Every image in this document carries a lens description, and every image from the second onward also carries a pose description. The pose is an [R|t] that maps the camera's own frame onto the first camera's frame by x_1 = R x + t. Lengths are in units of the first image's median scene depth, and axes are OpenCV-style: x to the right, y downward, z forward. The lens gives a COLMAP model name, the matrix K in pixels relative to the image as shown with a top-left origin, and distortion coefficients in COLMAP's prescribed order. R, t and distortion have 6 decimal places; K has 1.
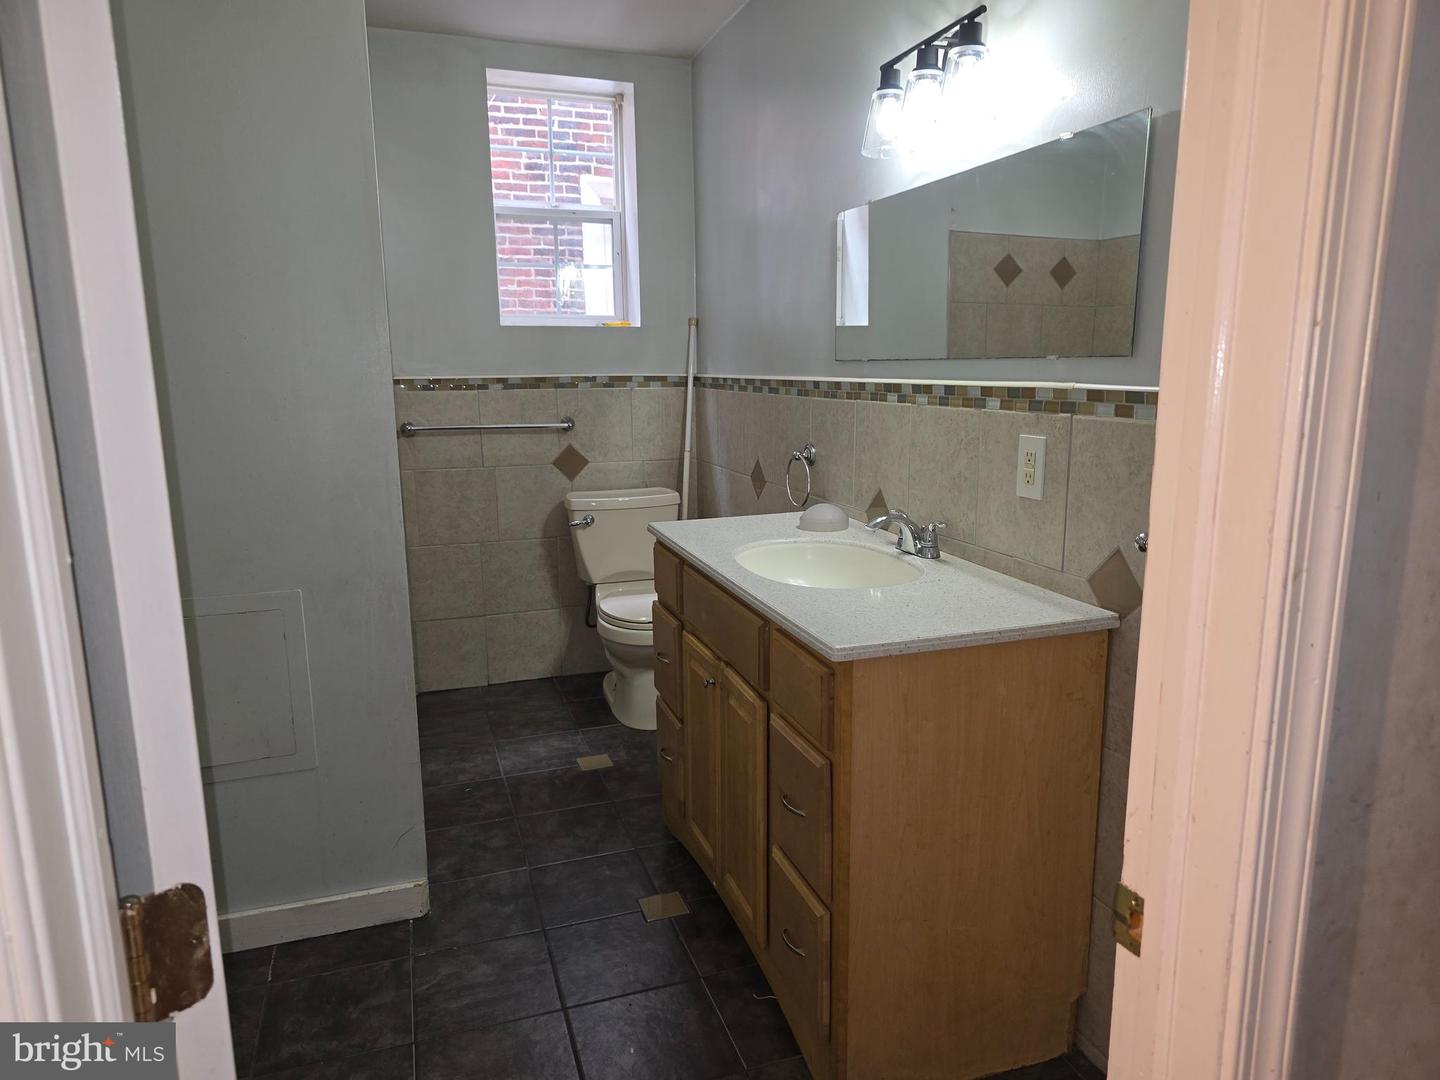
lens RADIAL K [[974.0, 0, 722.5], [0, 974.0, 542.7], [0, 0, 1]] dist [0.042536, -0.023842]
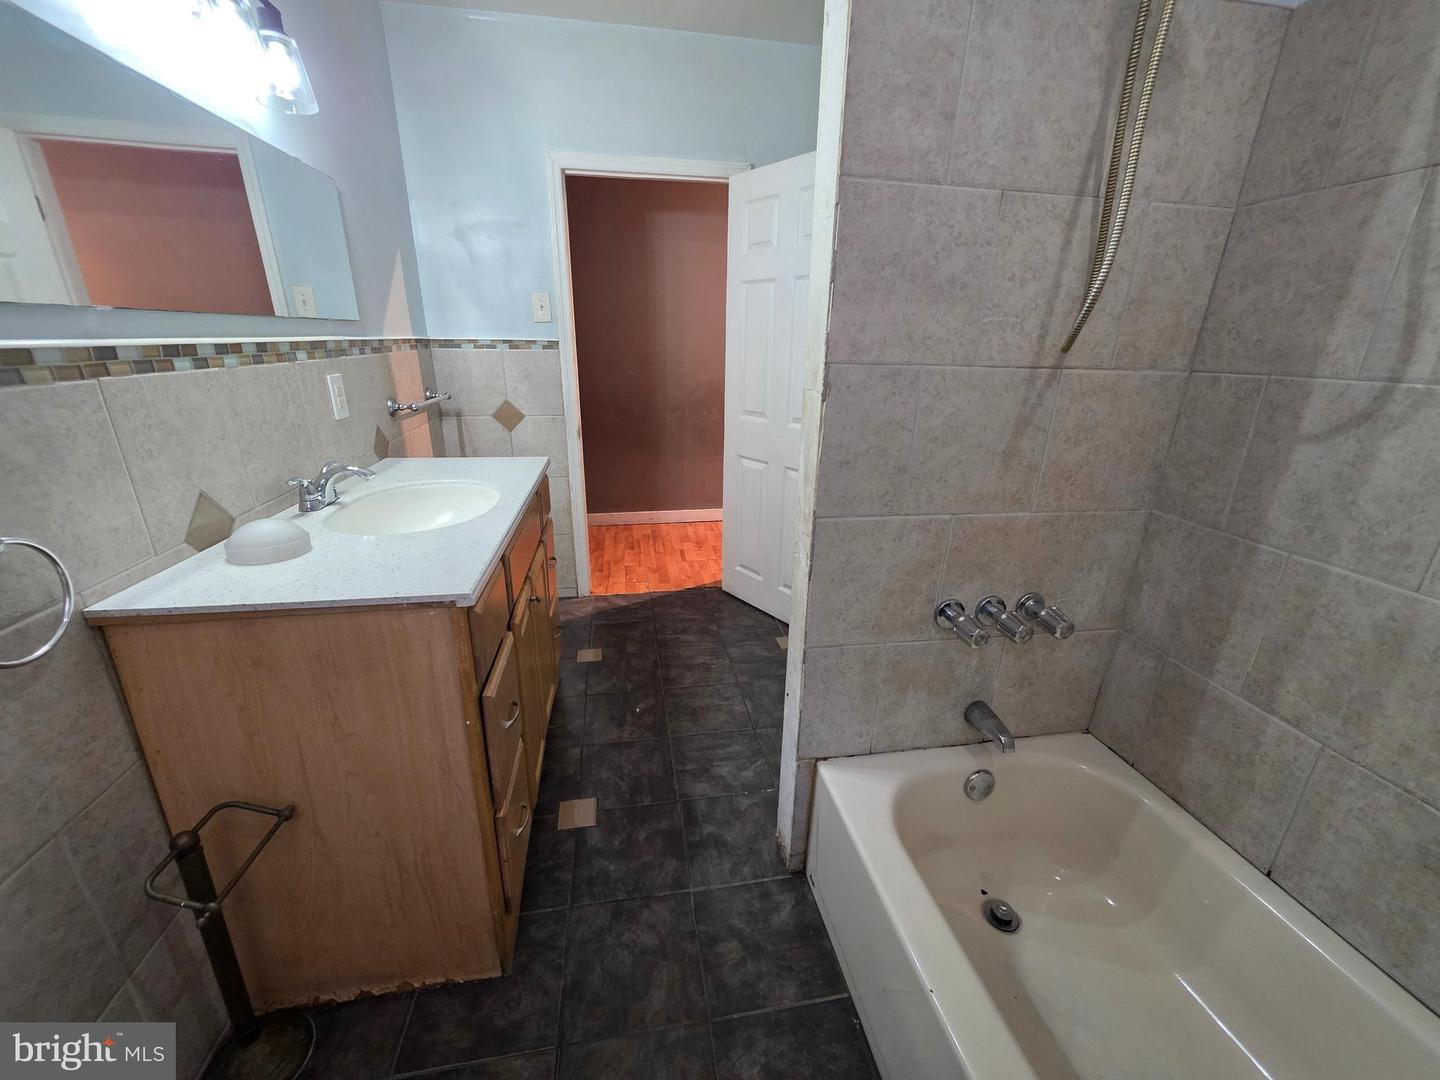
lens RADIAL K [[578.0, 0, 719.5], [0, 578.0, 539.4], [0, 0, 1]] dist [-0.002138, -0.000290]
pose [[-0.989015, -0.052176, 0.138302, -0.308227], [0.023404, 0.868556, 0.495038, -0.247136], [-0.145952, 0.492837, -0.857793, 1.419834]]
